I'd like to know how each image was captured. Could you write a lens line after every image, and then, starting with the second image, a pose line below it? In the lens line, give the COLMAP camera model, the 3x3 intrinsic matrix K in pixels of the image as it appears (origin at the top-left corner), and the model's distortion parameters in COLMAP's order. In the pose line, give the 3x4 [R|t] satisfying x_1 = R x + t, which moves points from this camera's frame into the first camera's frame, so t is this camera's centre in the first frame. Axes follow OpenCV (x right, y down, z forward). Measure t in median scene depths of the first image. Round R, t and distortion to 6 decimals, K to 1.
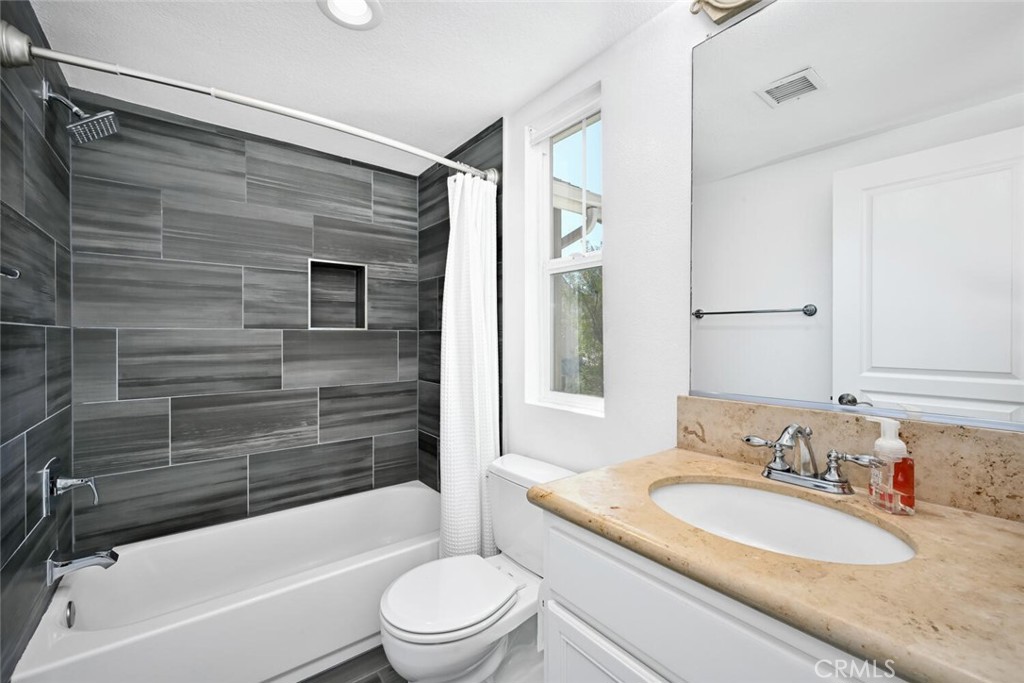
lens RADIAL K [[427.0, 0, 511.9], [0, 427.0, 336.5], [0, 0, 1]] dist [0.000222, -0.000001]
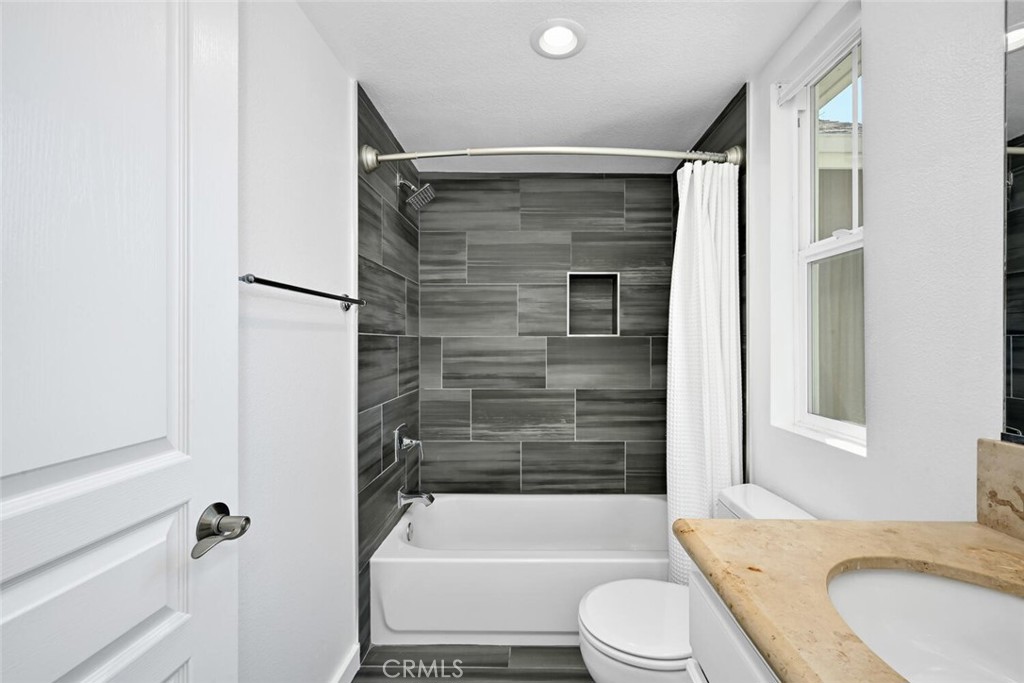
lens RADIAL K [[431.2, 0, 514.0], [0, 431.2, 339.8], [0, 0, 1]] dist [-0.000032, 0.000252]
pose [[0.783996, -0.002585, -0.620761, 0.128572], [-0.000967, 0.999985, -0.005386, -0.001211], [0.620765, 0.004822, 0.783982, 0.043687]]
